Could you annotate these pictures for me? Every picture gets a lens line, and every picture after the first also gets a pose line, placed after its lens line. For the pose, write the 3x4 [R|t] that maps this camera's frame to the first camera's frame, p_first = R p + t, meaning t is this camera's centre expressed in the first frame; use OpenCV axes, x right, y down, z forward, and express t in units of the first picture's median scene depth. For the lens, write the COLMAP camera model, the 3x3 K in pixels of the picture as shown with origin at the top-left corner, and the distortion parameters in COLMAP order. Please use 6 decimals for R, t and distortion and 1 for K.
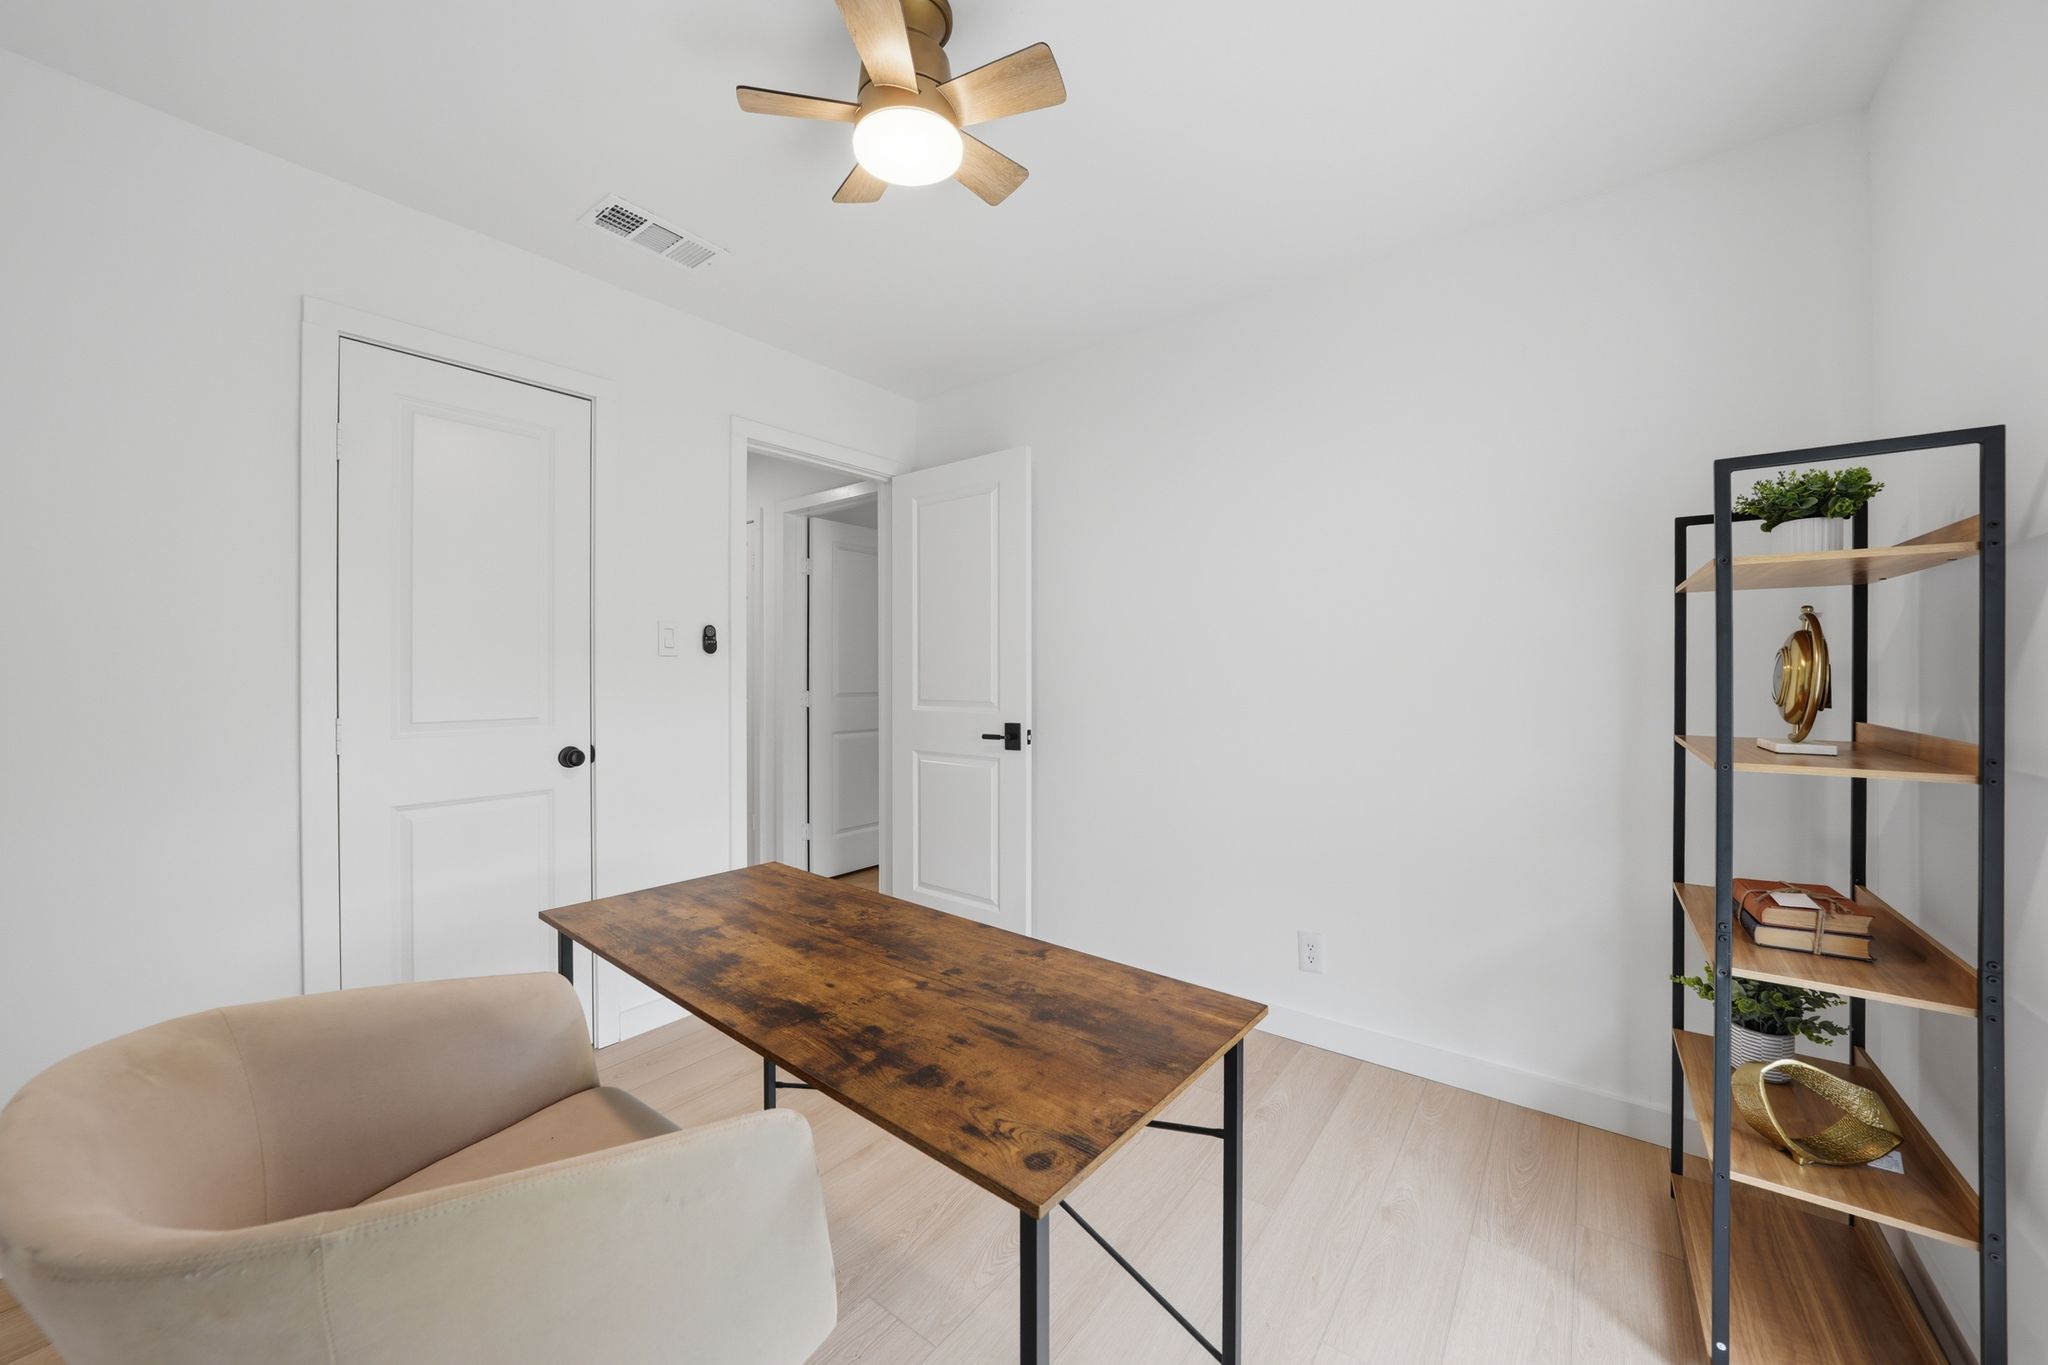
lens RADIAL K [[719.7, 0, 1028.8], [0, 719.7, 672.6], [0, 0, 1]] dist [-0.000370, -0.000010]
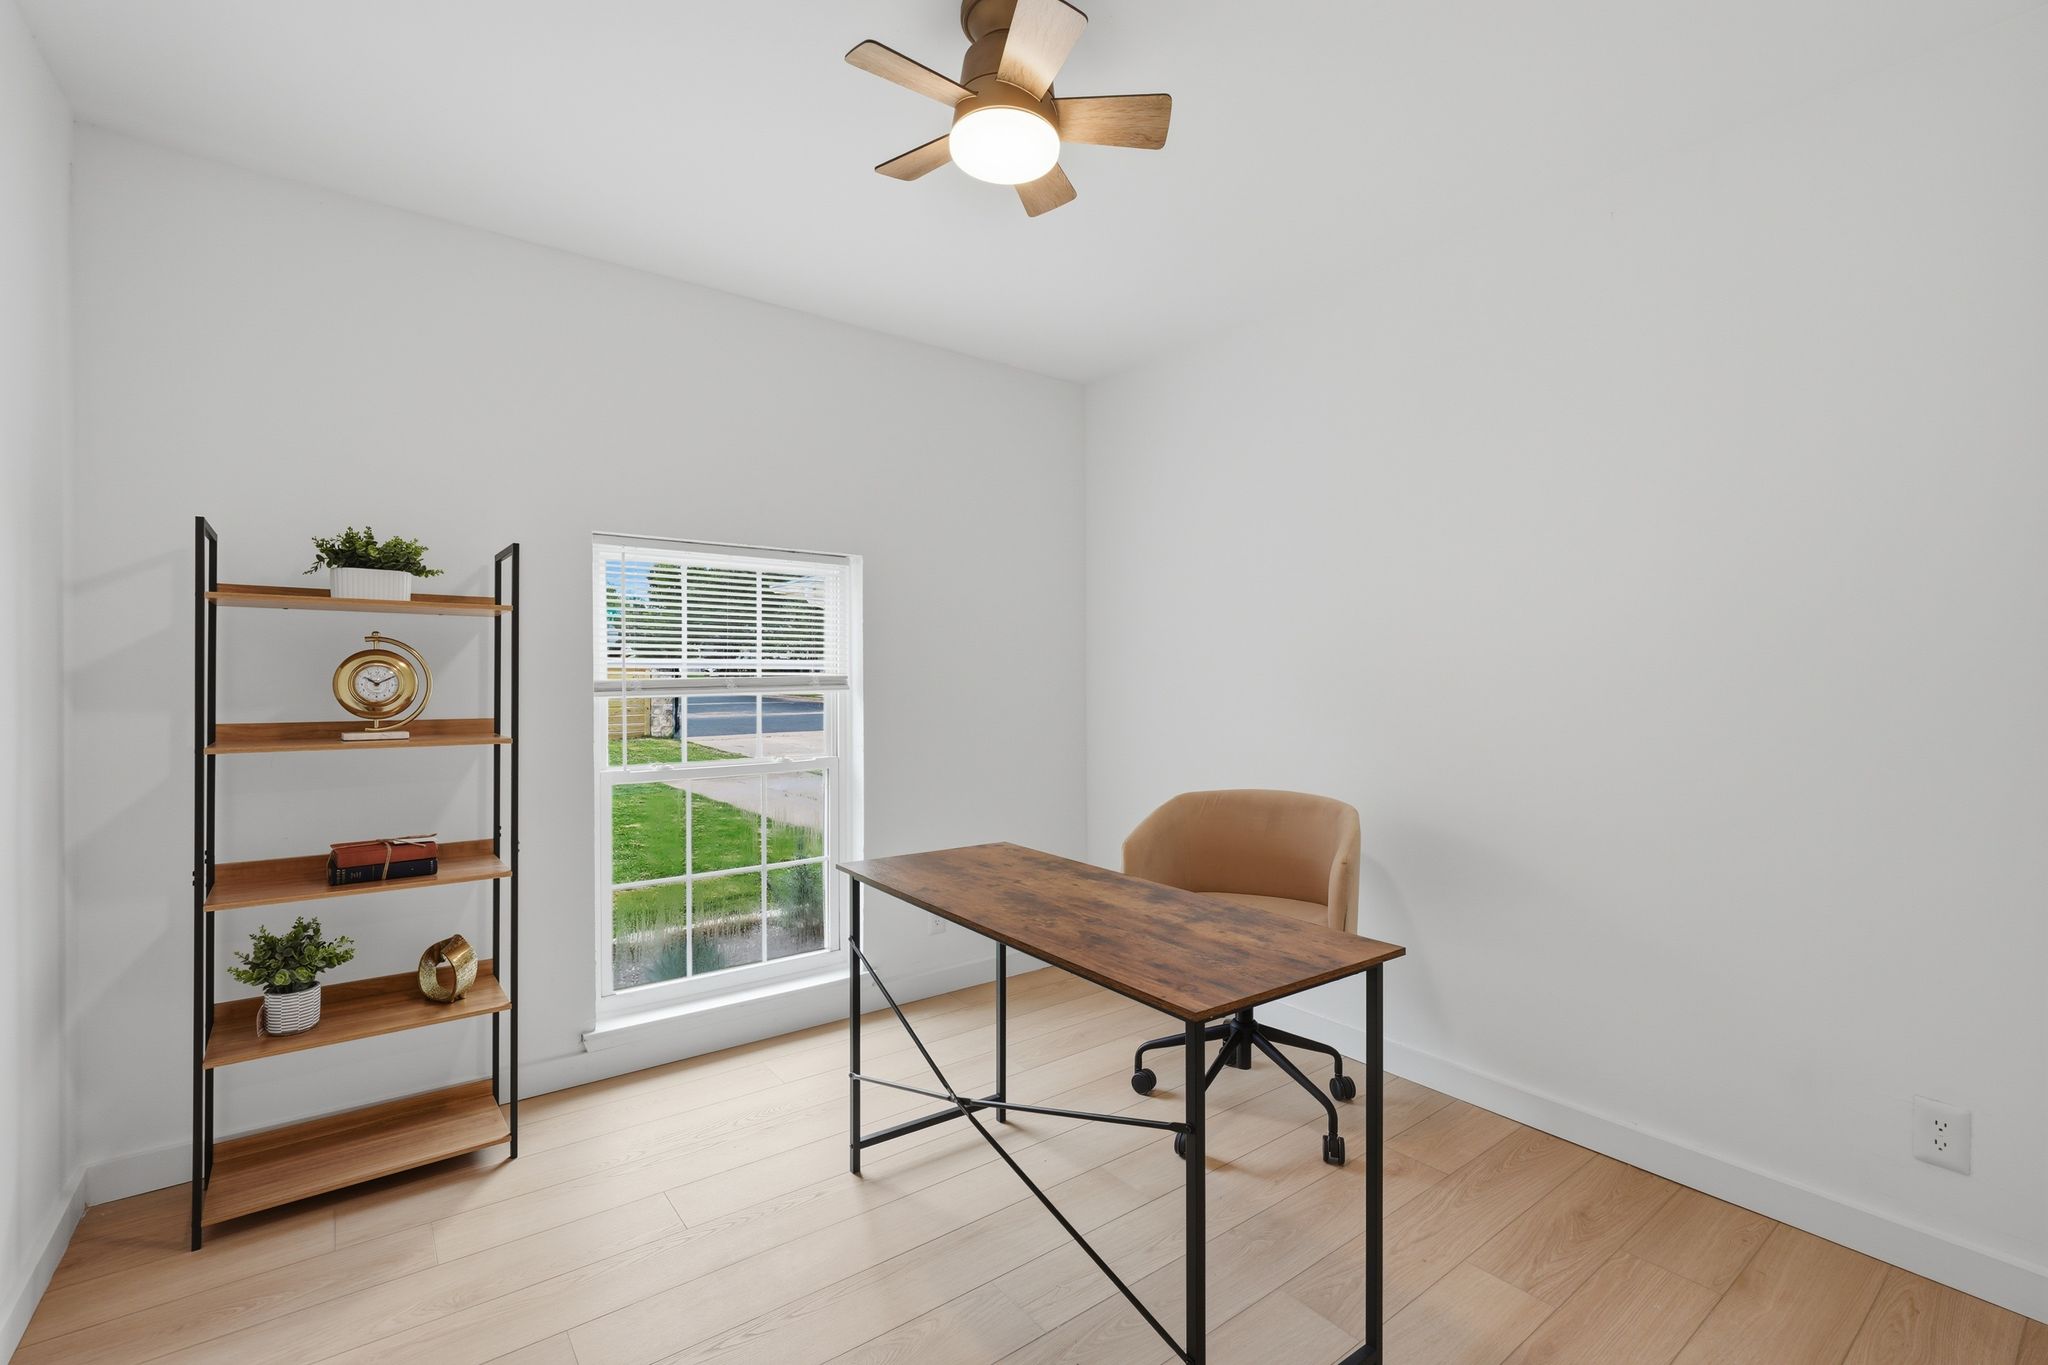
lens RADIAL K [[889.1, 0, 1024.4], [0, 889.1, 675.9], [0, 0, 1]] dist [0.000094, 0.000004]
pose [[-0.961445, 0.004797, 0.274954, -0.536219], [0.006583, 0.999963, 0.005571, -0.011246], [-0.274917, 0.007166, -0.961441, 2.195054]]
